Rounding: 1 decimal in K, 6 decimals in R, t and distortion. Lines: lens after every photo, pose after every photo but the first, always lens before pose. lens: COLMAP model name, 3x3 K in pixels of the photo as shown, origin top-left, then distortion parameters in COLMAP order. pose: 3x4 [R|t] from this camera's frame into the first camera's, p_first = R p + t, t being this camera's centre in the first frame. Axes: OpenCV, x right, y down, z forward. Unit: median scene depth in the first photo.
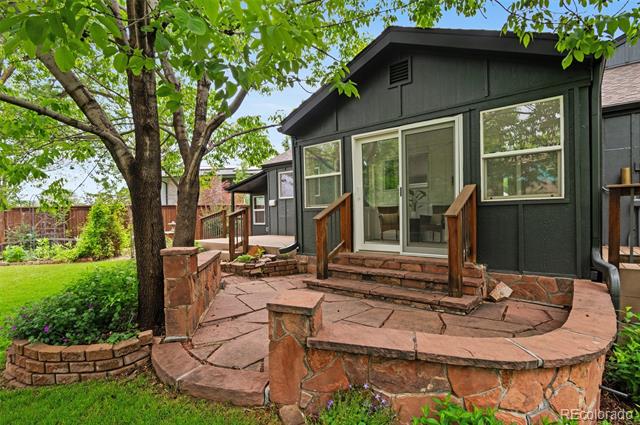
lens RADIAL K [[316.6, 0, 320.0], [0, 316.6, 212.5], [0, 0, 1]] dist [-0.016145, 0.000205]
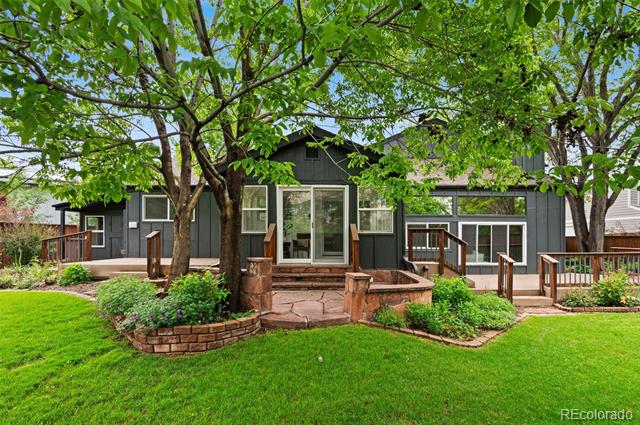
lens RADIAL K [[327.8, 0, 318.6], [0, 327.8, 231.0], [0, 0, 1]] dist [-0.018900, -0.000173]
pose [[0.759160, 0.029125, 0.650252, -0.849419], [-0.018862, 0.999563, -0.022750, 0.000820], [-0.650631, 0.005005, 0.759378, -0.305926]]
